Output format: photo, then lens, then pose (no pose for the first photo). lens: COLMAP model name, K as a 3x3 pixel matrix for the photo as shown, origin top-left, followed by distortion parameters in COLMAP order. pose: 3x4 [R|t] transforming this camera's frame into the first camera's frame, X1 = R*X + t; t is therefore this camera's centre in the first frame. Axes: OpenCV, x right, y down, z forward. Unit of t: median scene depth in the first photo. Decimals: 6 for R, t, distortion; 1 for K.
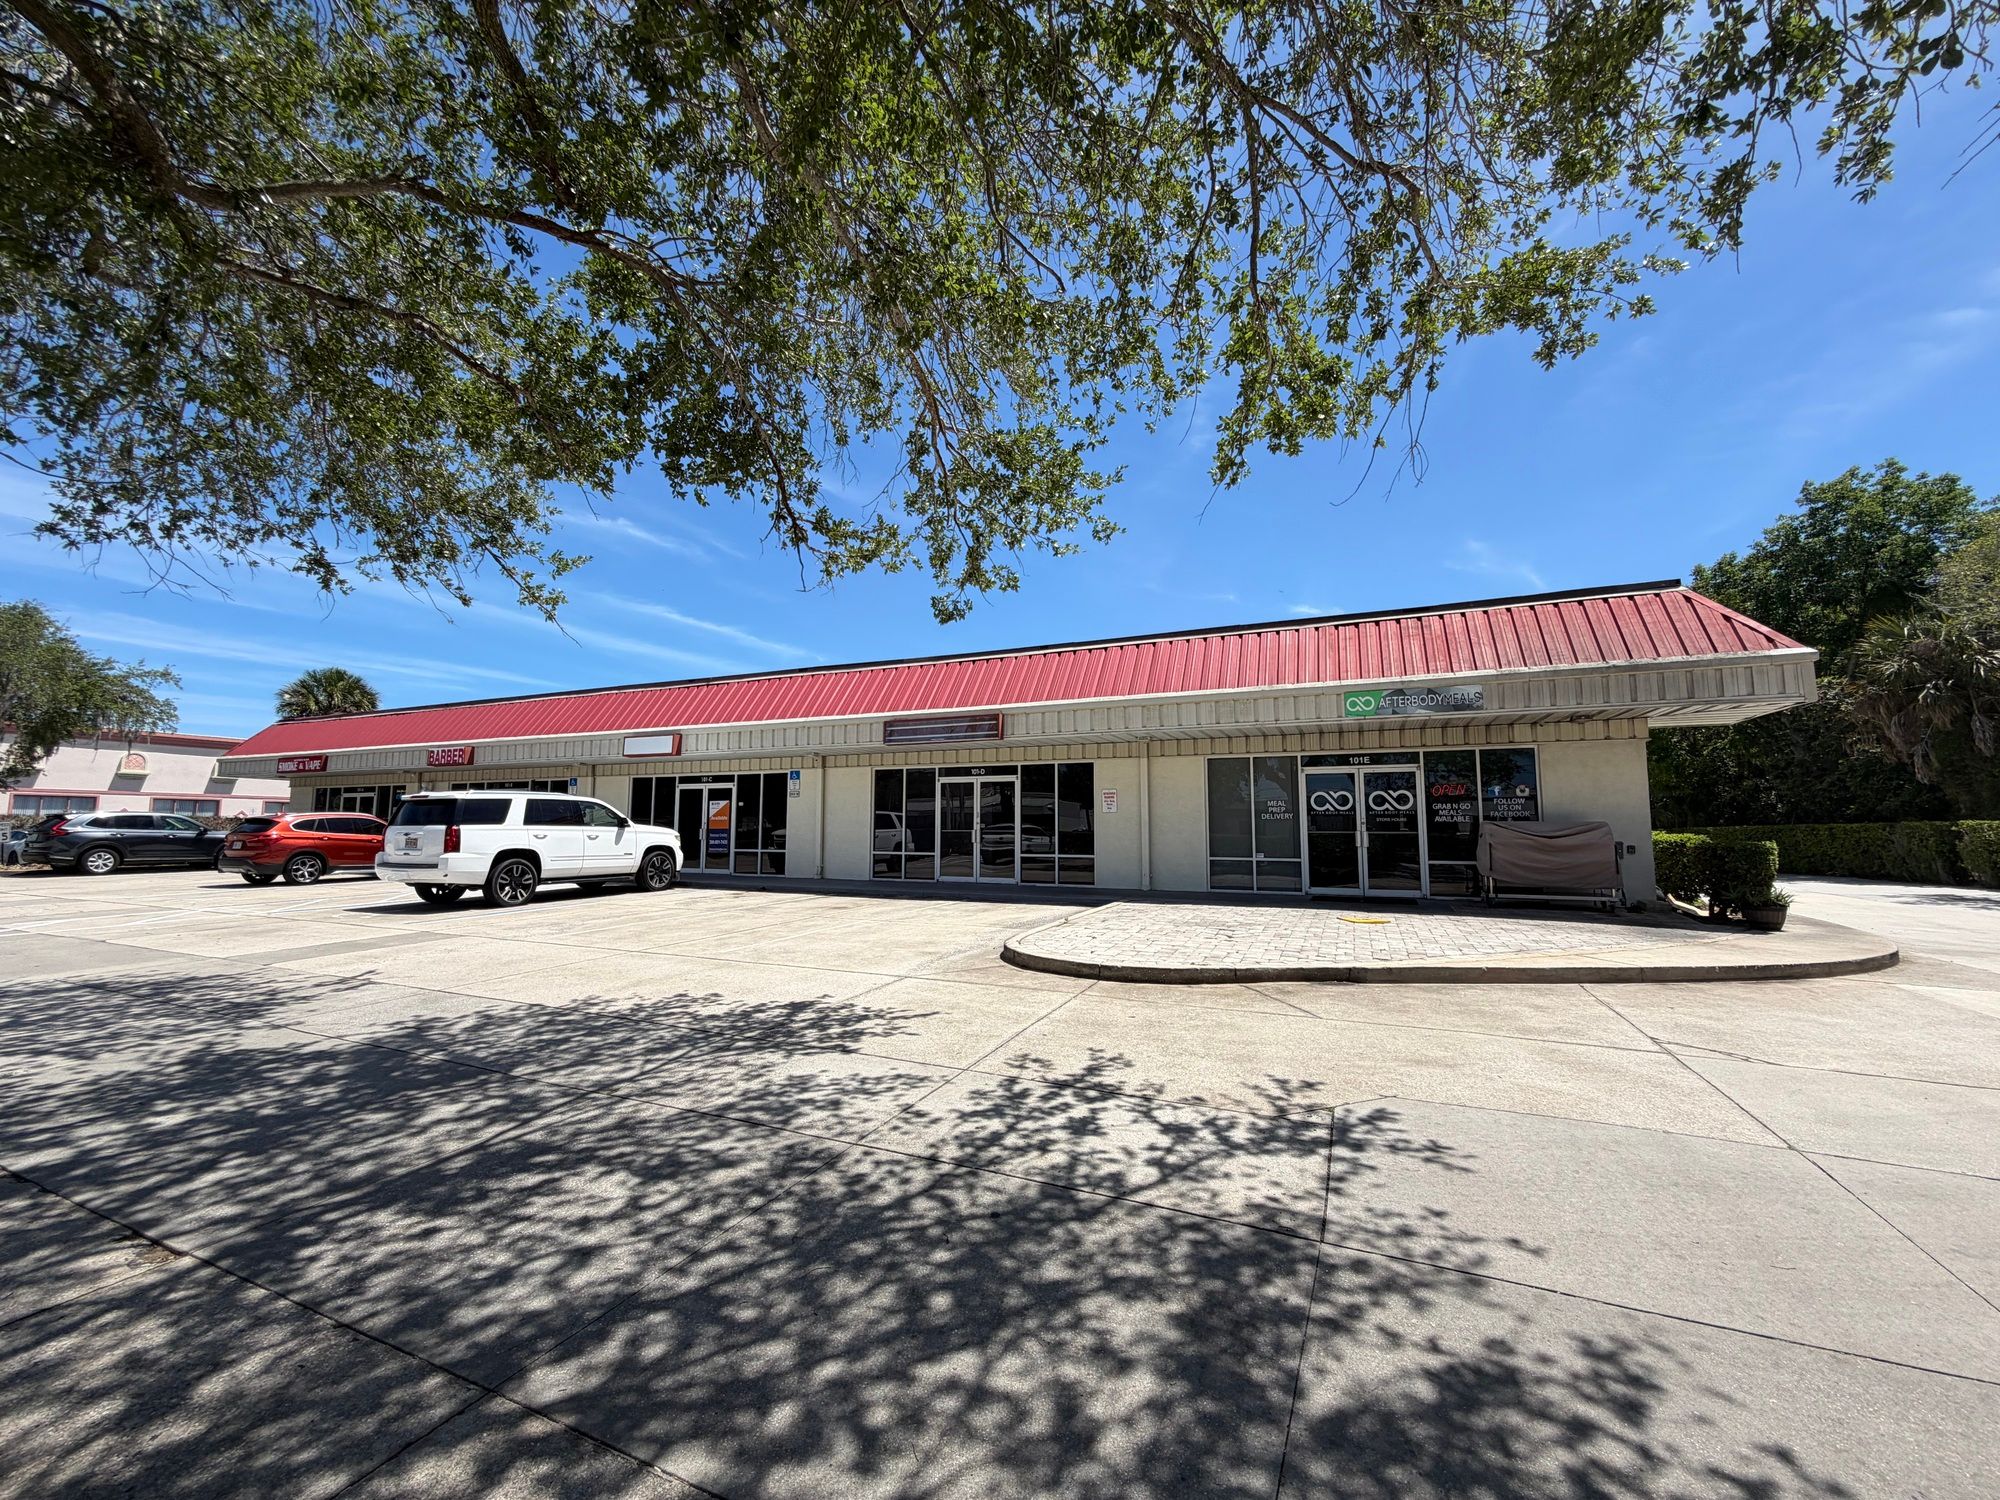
lens RADIAL K [[814.9, 0, 989.9], [0, 814.9, 769.2], [0, 0, 1]] dist [0.002070, -0.000466]
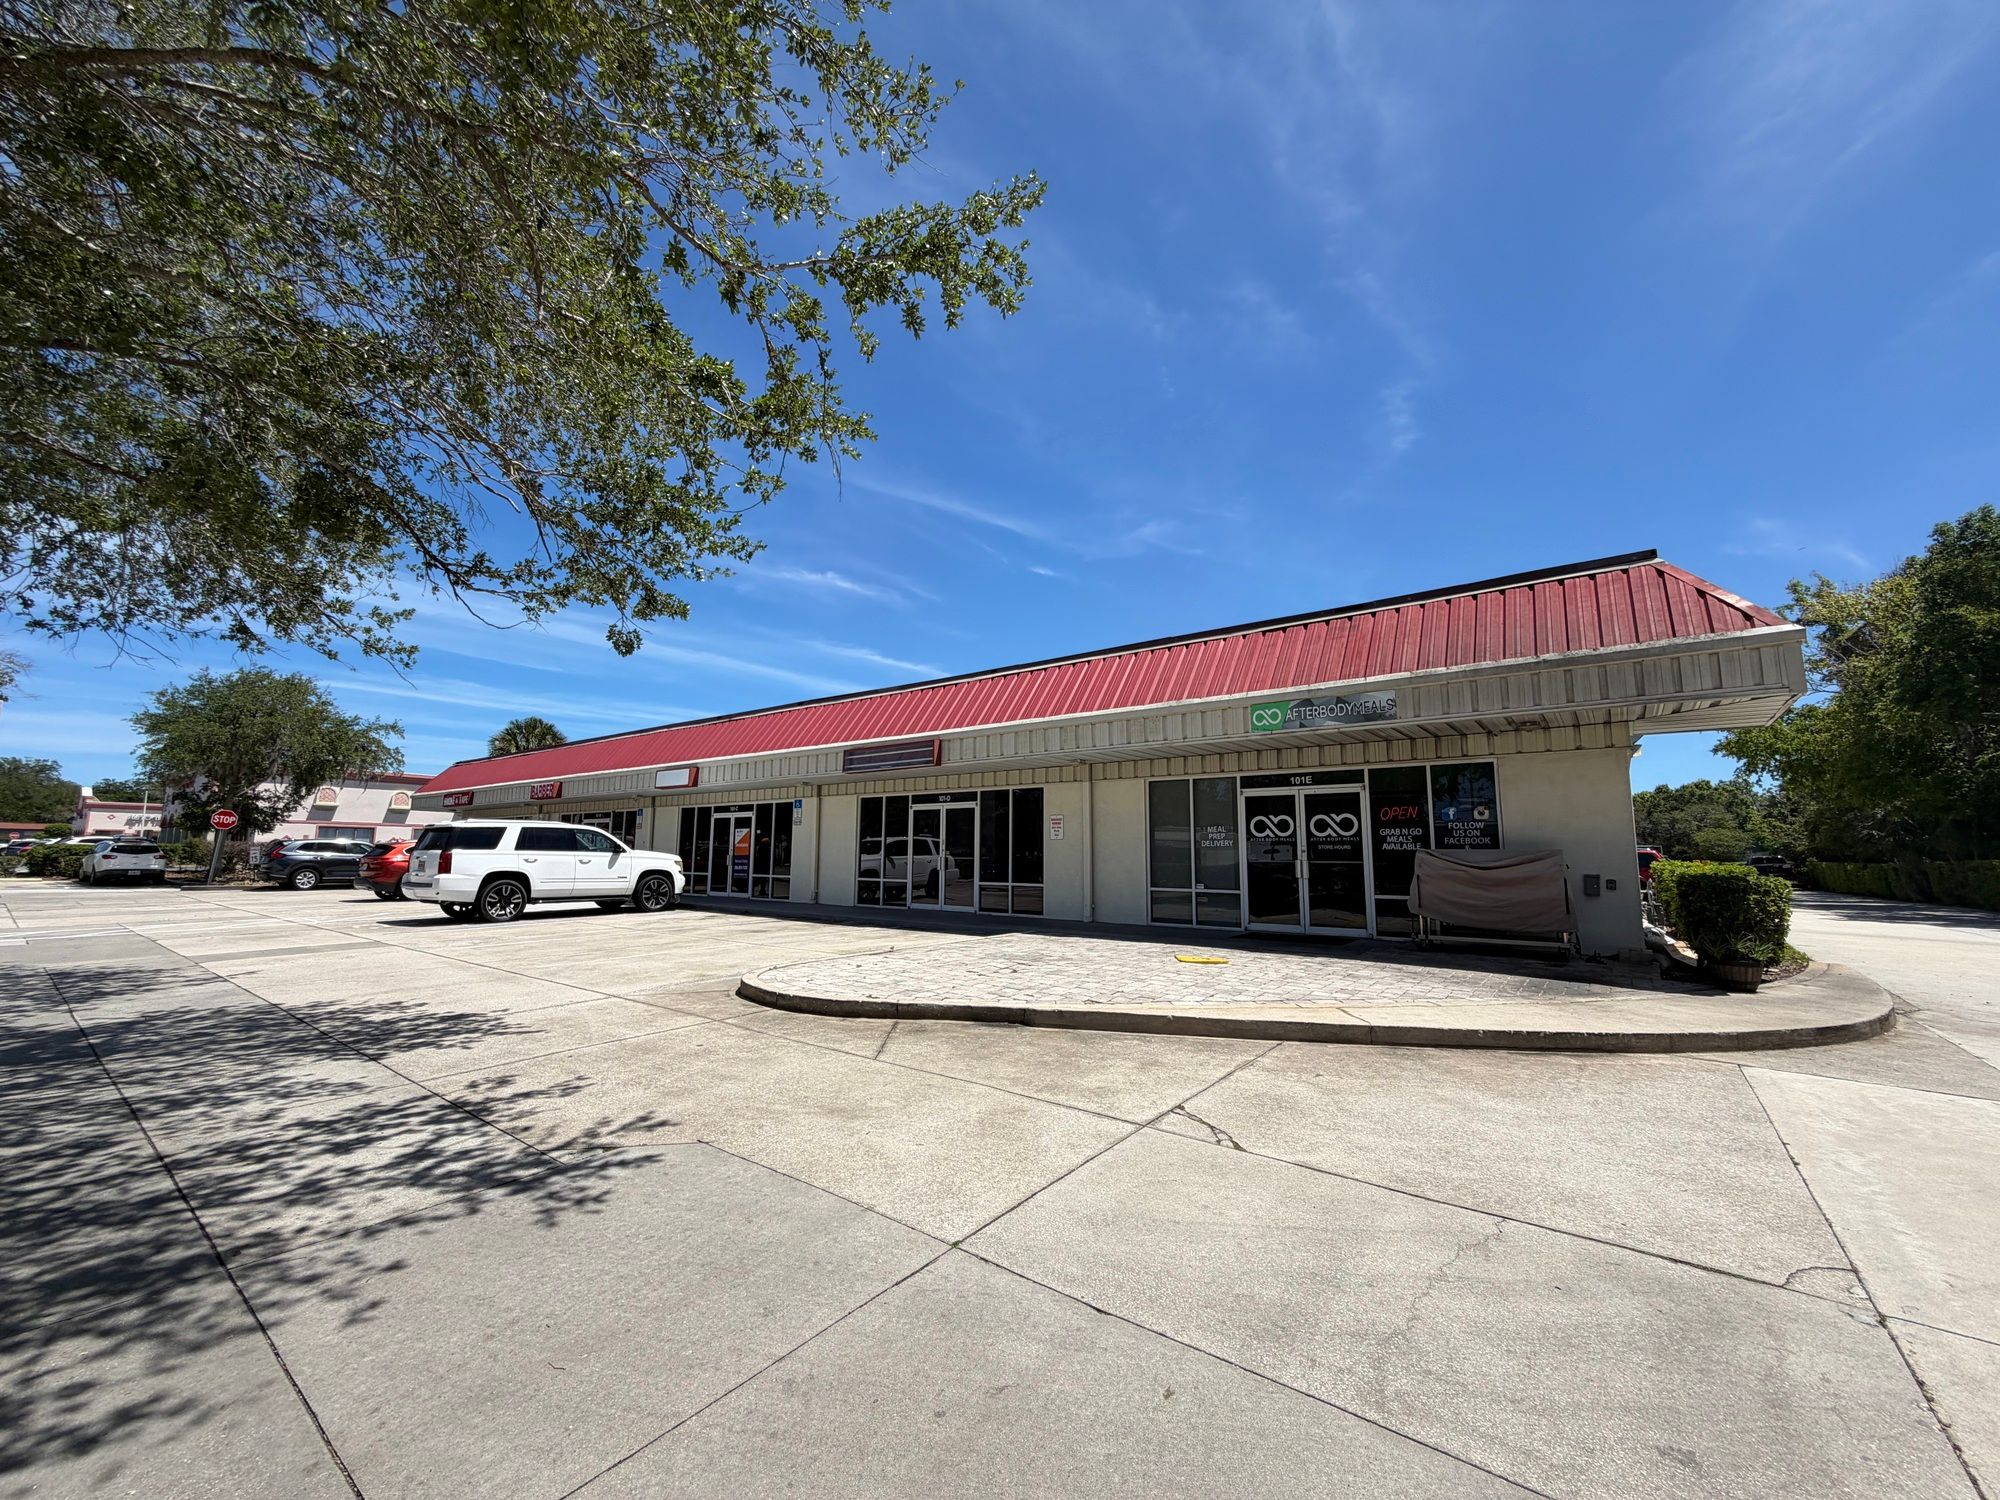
lens RADIAL K [[814.9, 0, 988.0], [0, 814.9, 777.9], [0, 0, 1]] dist [0.002070, -0.000466]
pose [[0.971398, -0.017409, -0.236817, 0.339081], [0.011485, 0.999586, -0.026369, 0.005799], [0.237179, 0.022895, 0.971196, 0.057468]]
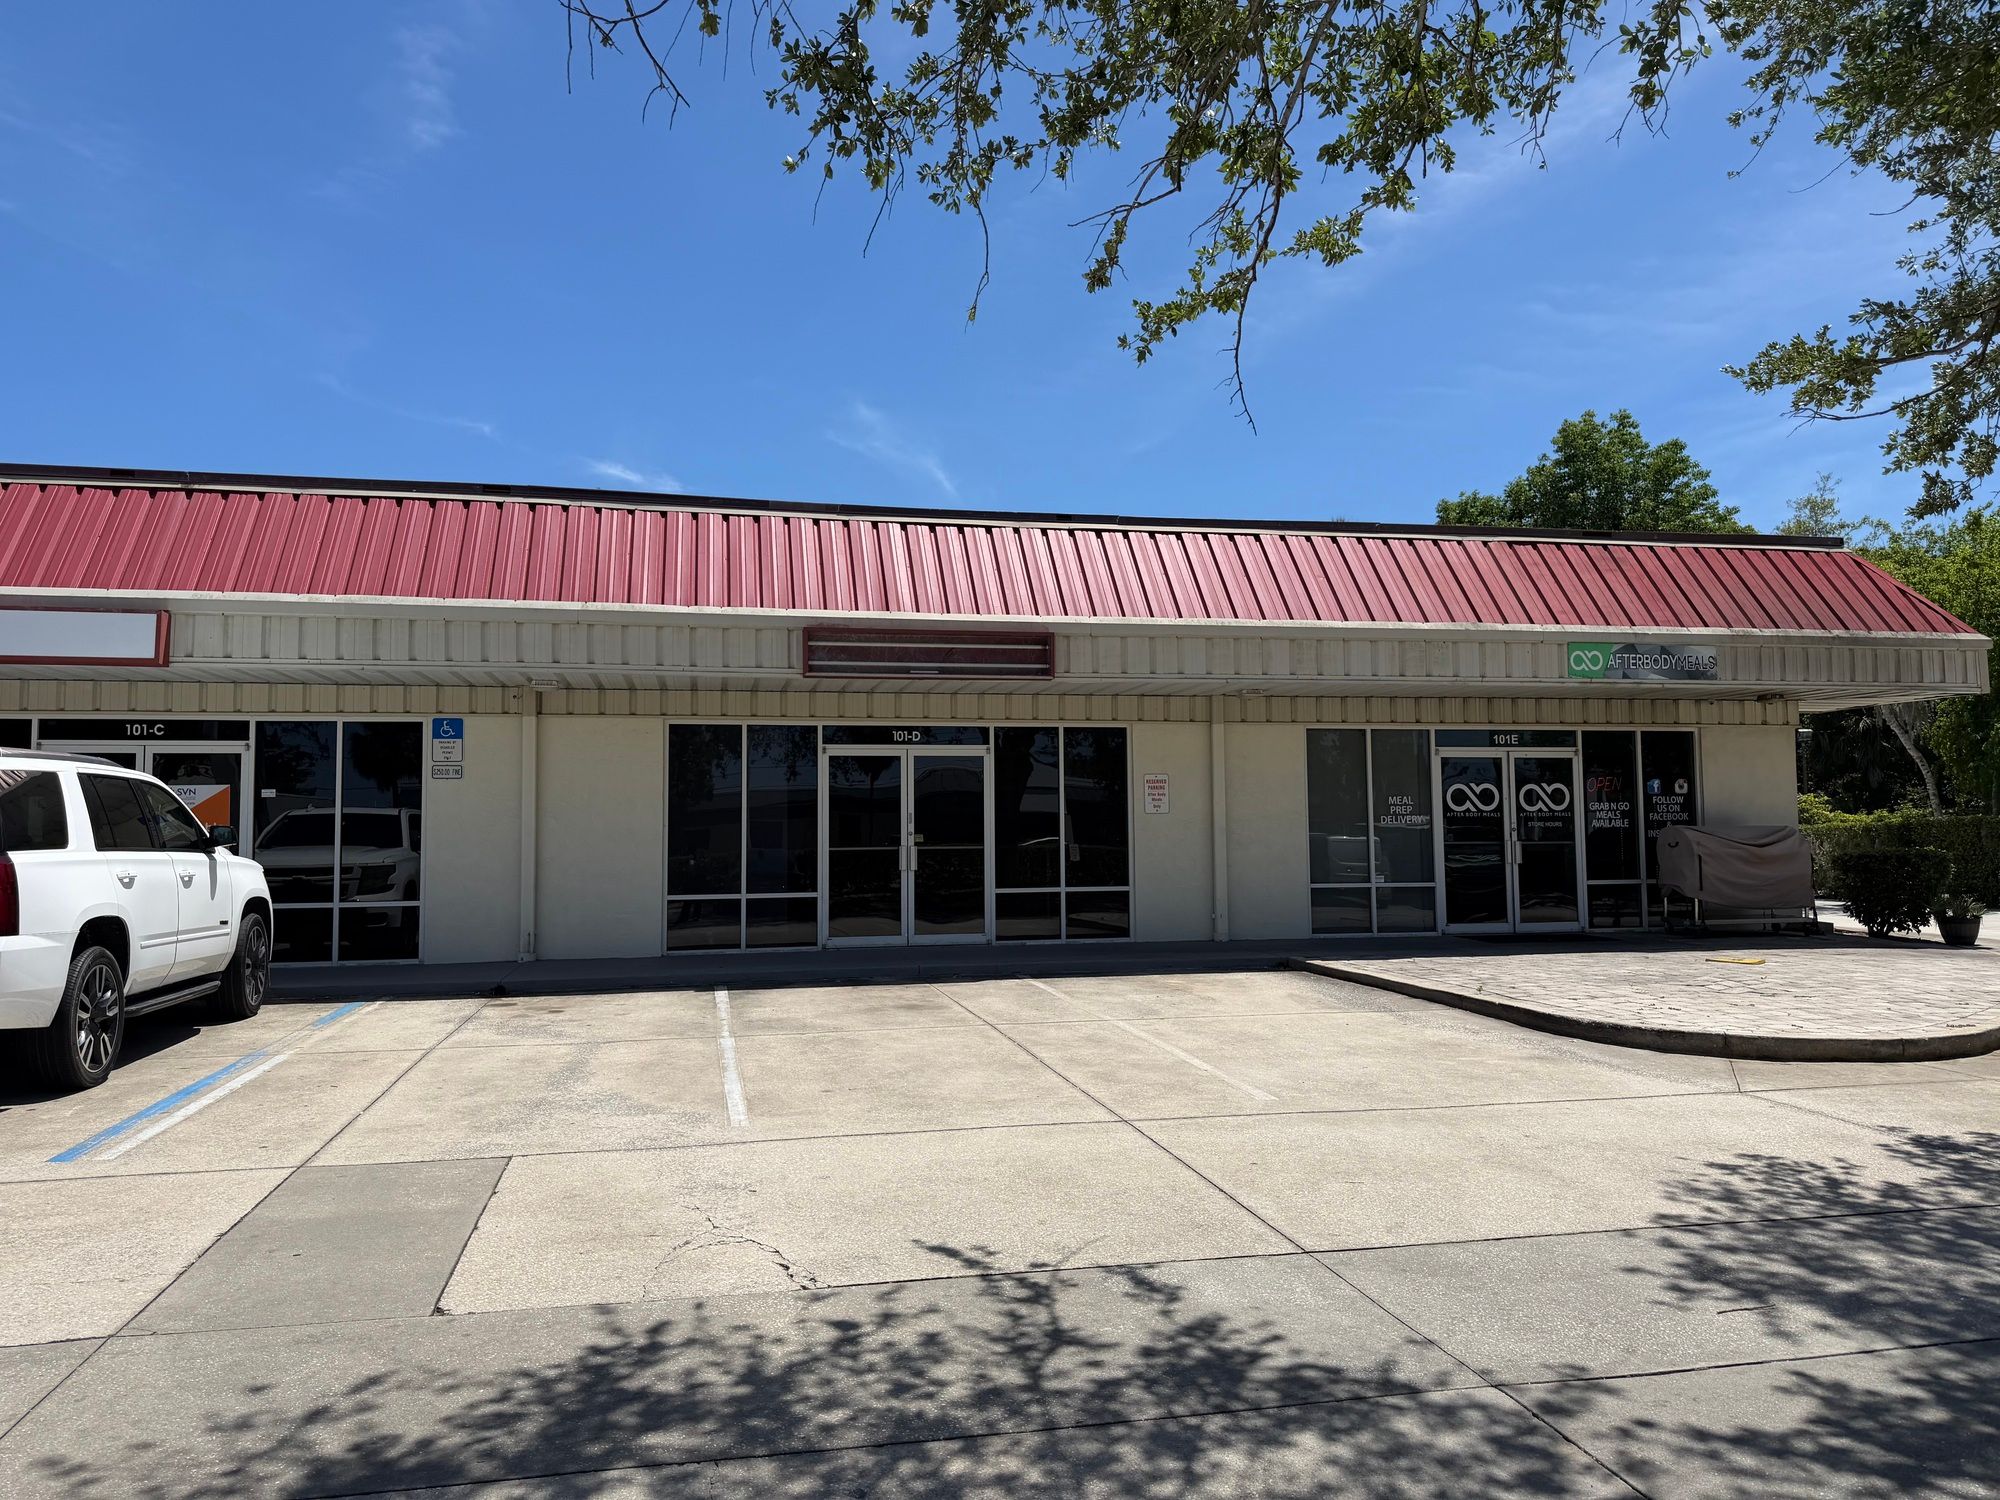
lens RADIAL K [[1438.9, 0, 1005.9], [0, 1438.9, 761.4], [0, 0, 1]] dist [0.033472, -0.040750]
pose [[0.796321, 0.024371, 0.604384, -0.647086], [-0.031362, 0.999508, 0.001018, 0.019974], [-0.604061, -0.019766, 0.796693, 0.278949]]
